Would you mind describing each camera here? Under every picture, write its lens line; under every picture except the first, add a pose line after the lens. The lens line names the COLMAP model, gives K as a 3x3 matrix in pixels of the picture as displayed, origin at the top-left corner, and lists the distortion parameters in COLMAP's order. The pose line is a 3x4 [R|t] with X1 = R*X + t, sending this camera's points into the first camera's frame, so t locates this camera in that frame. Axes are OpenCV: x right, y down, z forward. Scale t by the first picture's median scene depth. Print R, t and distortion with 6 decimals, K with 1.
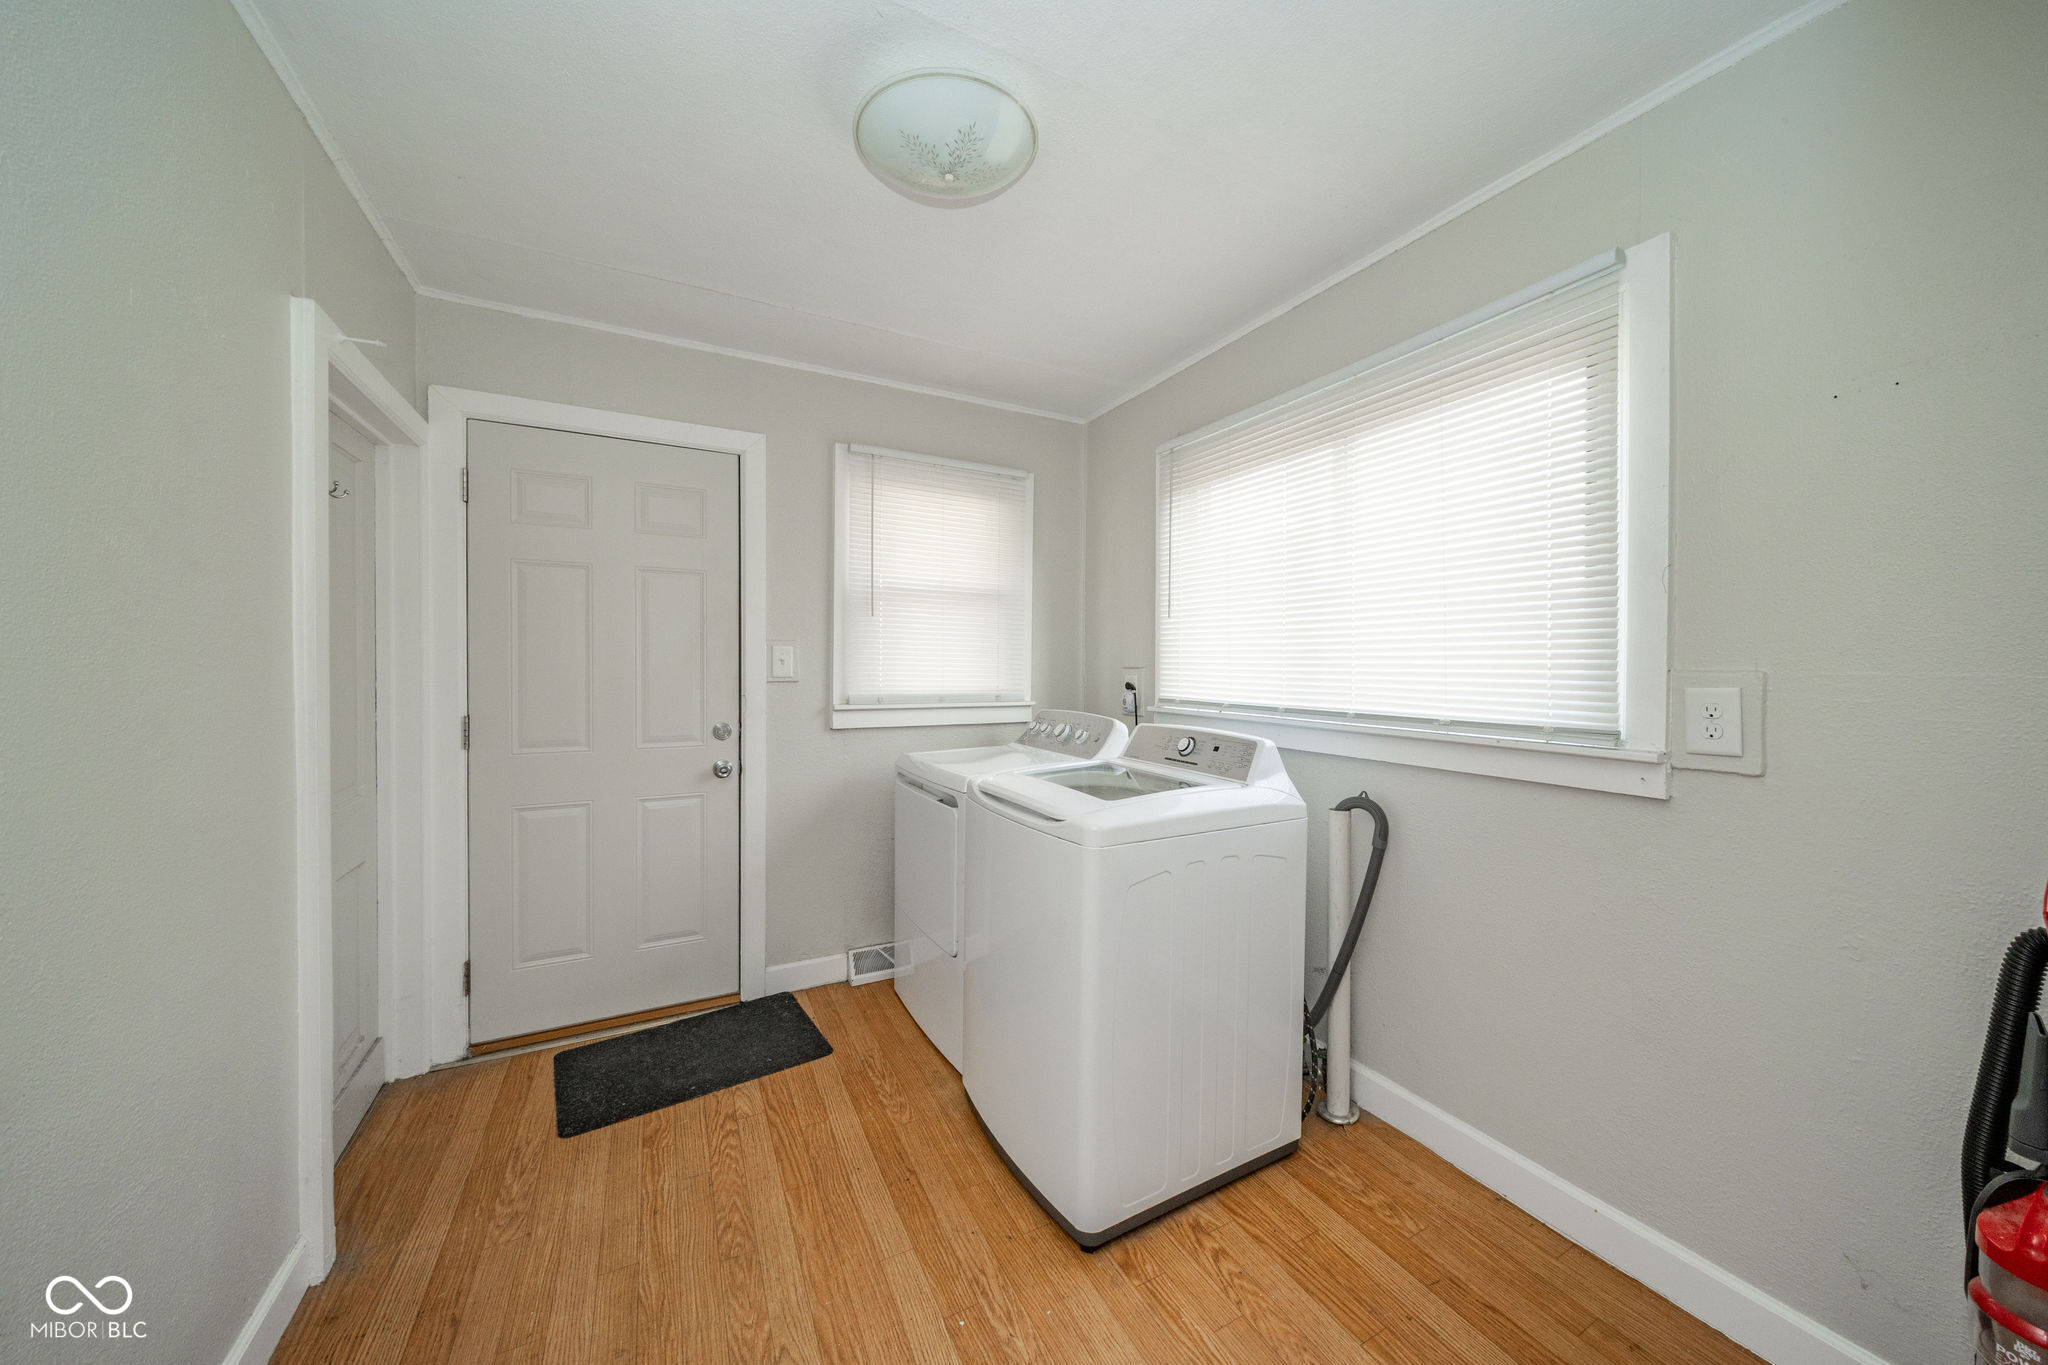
lens RADIAL K [[715.2, 0, 1033.2], [0, 715.2, 674.0], [0, 0, 1]] dist [0.001407, 0.000018]
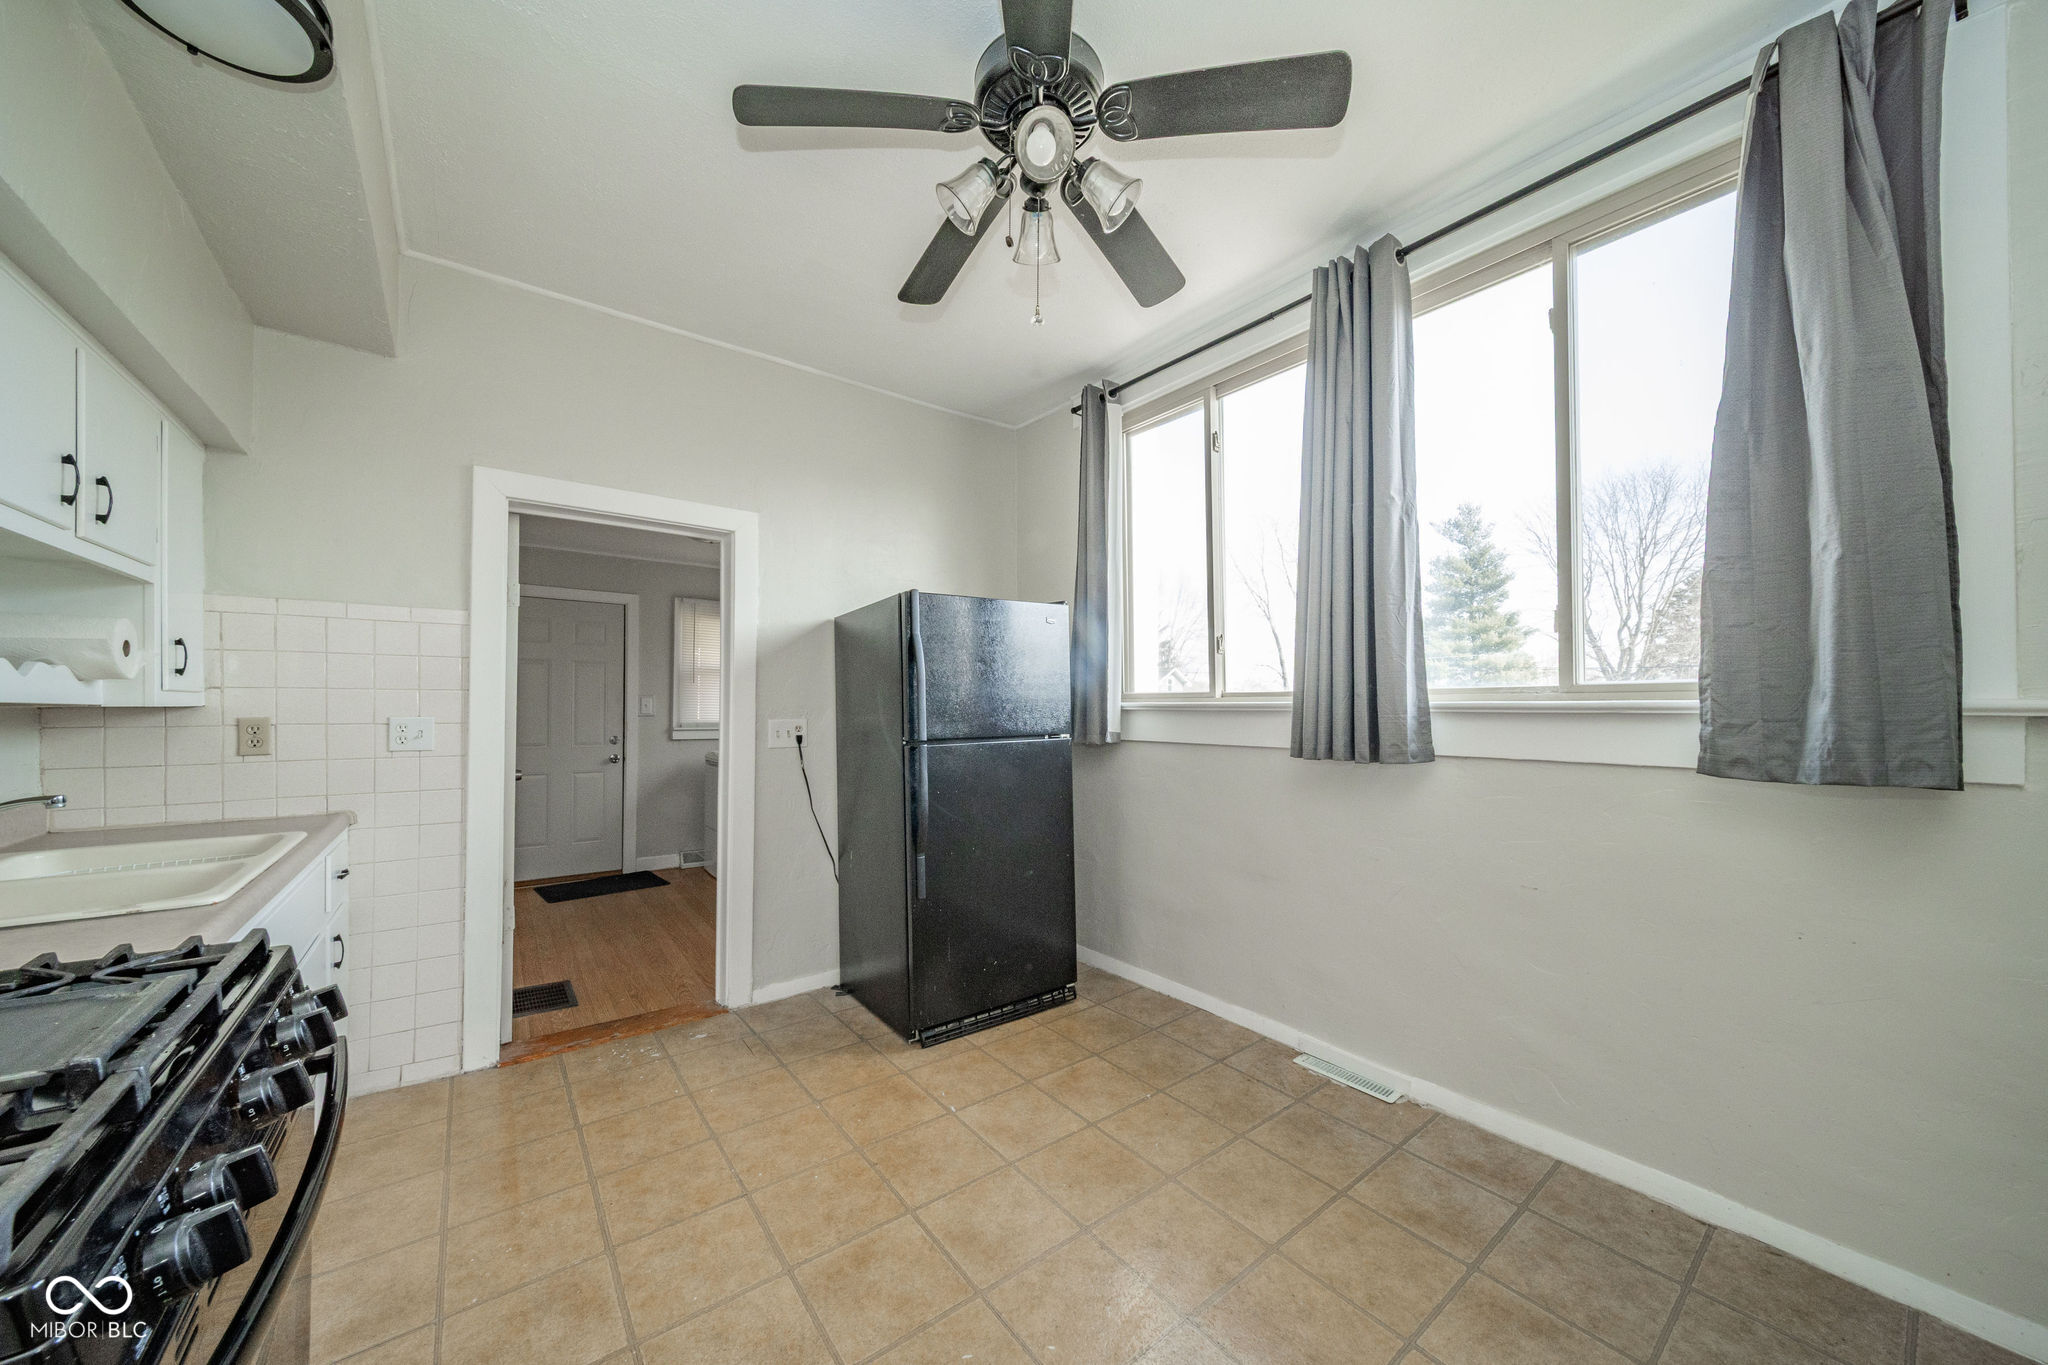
lens RADIAL K [[715.2, 0, 1014.3], [0, 715.2, 694.2], [0, 0, 1]] dist [0.001407, 0.000018]
pose [[0.992081, 0.001223, 0.125596, 0.415869], [0.000938, 0.999853, -0.017143, -0.014240], [-0.125598, 0.017125, 0.991933, -1.106339]]
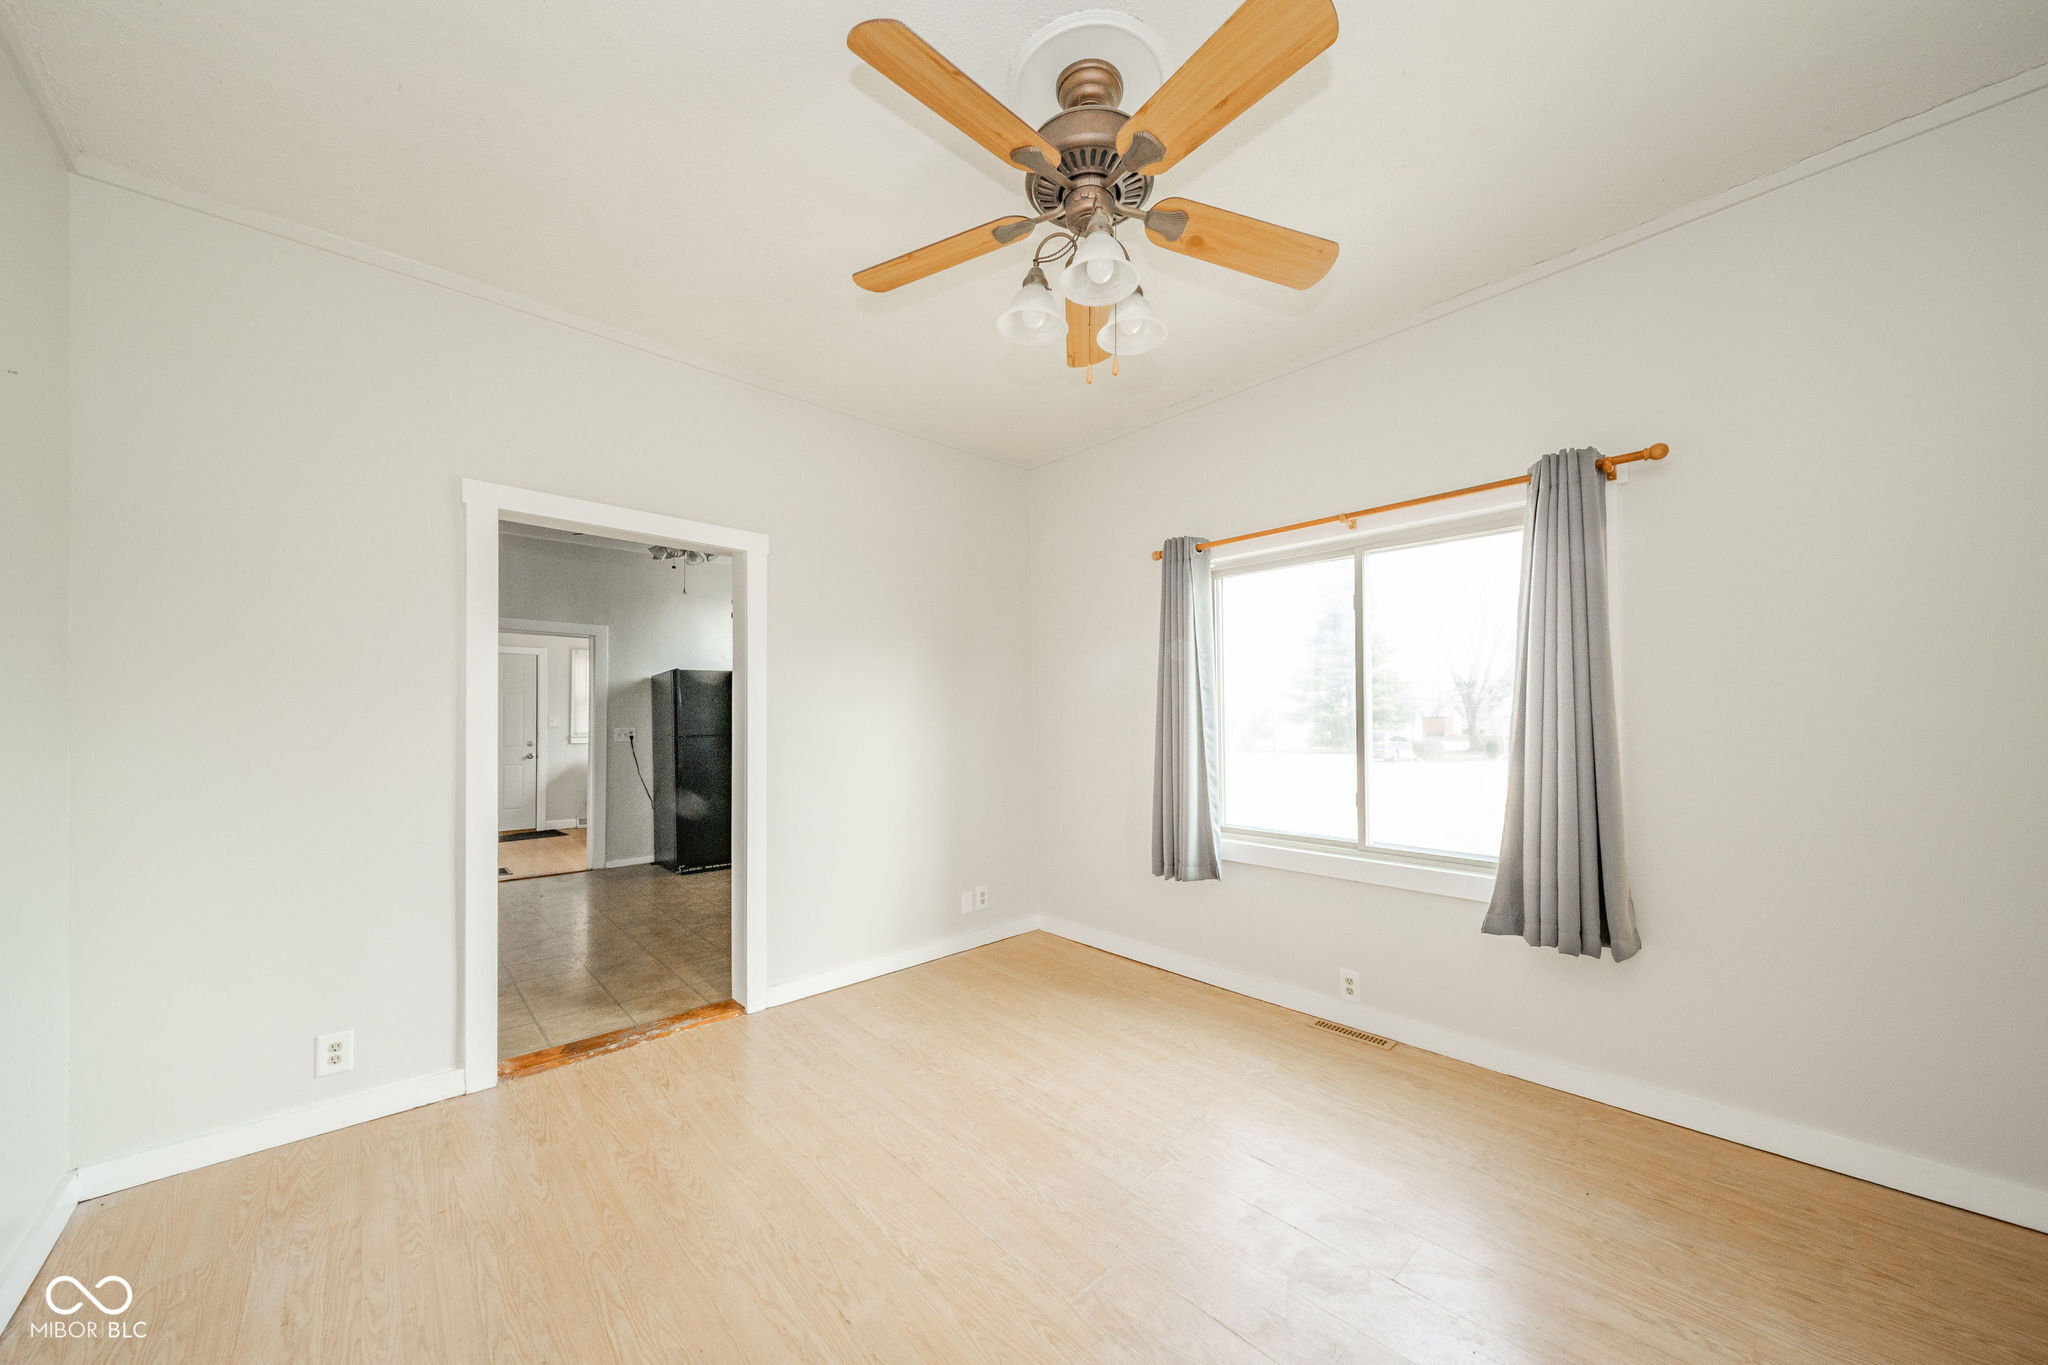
lens RADIAL K [[715.2, 0, 1020.1], [0, 715.2, 699.6], [0, 0, 1]] dist [0.001407, 0.000018]
pose [[0.975354, -0.001649, 0.220640, 0.907040], [0.007442, 0.999649, -0.025423, -0.016256], [-0.220520, 0.026439, 0.975024, -2.381319]]
